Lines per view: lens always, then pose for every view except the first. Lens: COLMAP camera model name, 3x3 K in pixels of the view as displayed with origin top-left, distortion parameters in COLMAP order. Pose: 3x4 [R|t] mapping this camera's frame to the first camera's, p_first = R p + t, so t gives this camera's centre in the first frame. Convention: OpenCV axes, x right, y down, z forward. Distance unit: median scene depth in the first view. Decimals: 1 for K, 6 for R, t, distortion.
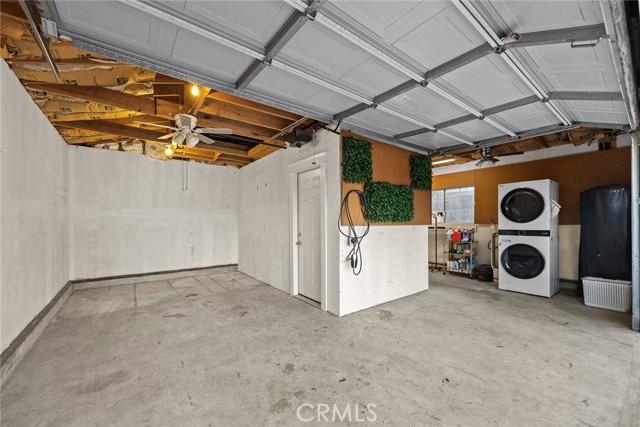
lens RADIAL K [[252.2, 0, 320.0], [0, 252.2, 213.5], [0, 0, 1]] dist [0.001385, 0.000149]
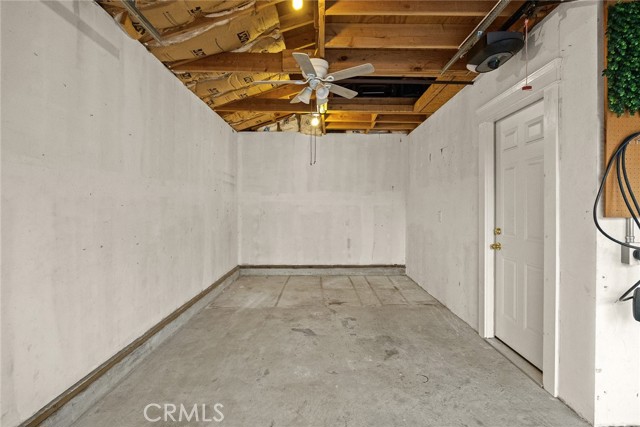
lens RADIAL K [[301.7, 0, 321.2], [0, 301.7, 209.2], [0, 0, 1]] dist [-0.012190, 0.000666]
pose [[0.798154, 0.005471, -0.602428, 0.007086], [0.017333, 0.999336, 0.032041, 0.008048], [0.602204, -0.036016, 0.797530, 0.258609]]
